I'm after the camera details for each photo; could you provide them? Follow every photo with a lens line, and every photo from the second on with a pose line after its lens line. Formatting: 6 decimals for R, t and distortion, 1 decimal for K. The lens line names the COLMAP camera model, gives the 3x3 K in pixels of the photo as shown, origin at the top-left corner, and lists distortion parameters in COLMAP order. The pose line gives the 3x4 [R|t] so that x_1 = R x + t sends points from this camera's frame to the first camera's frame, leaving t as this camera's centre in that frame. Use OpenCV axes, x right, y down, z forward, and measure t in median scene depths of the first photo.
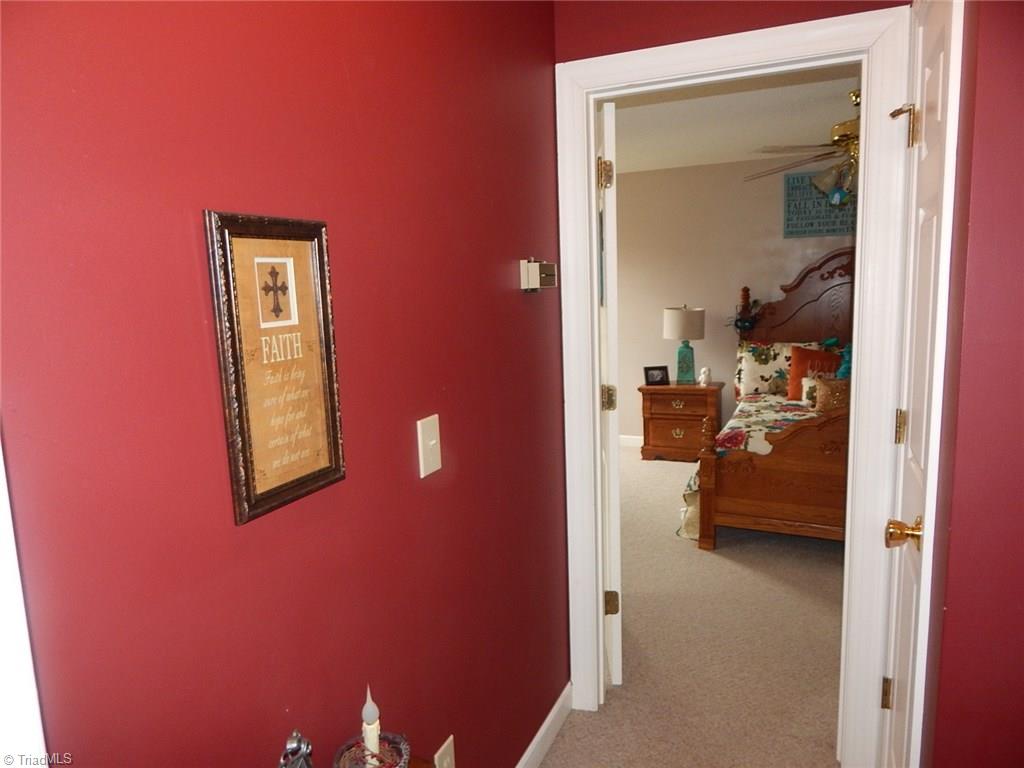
lens RADIAL K [[671.9, 0, 512.0], [0, 671.9, 384.0], [0, 0, 1]] dist [0.007289, -0.001092]
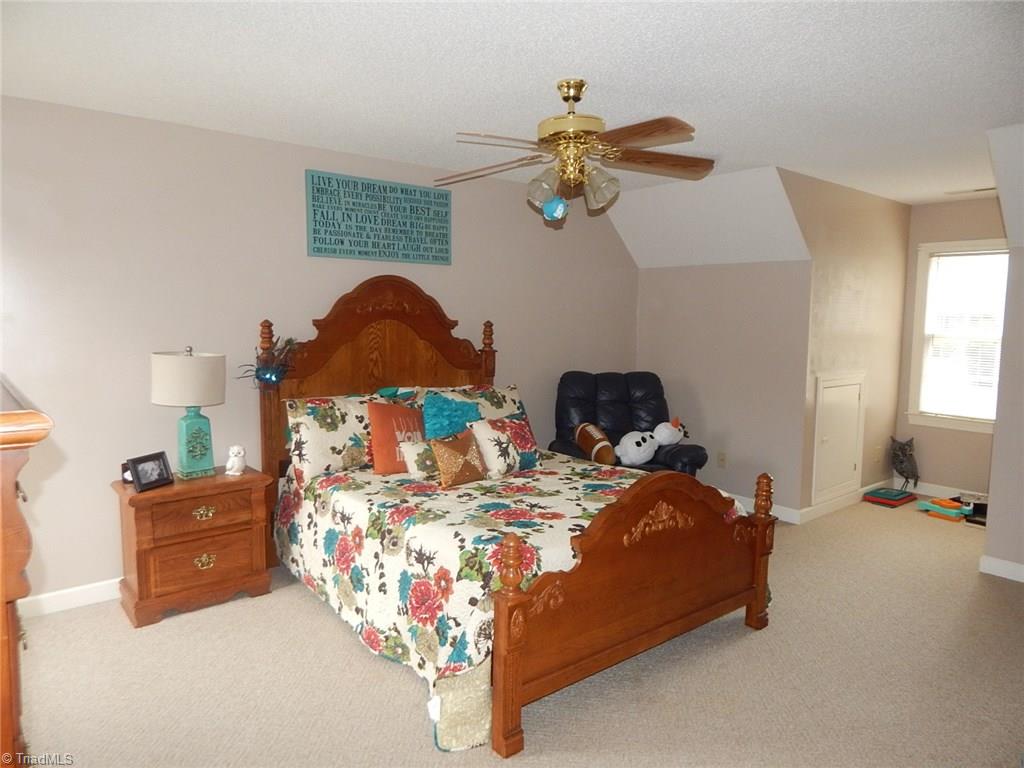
lens RADIAL K [[671.9, 0, 512.0], [0, 671.9, 384.0], [0, 0, 1]] dist [0.007289, -0.001092]
pose [[0.441077, -0.058119, 0.895586, -0.166853], [0.105043, 0.994385, 0.012797, -0.065133], [-0.891301, 0.088431, 0.444705, 0.499304]]
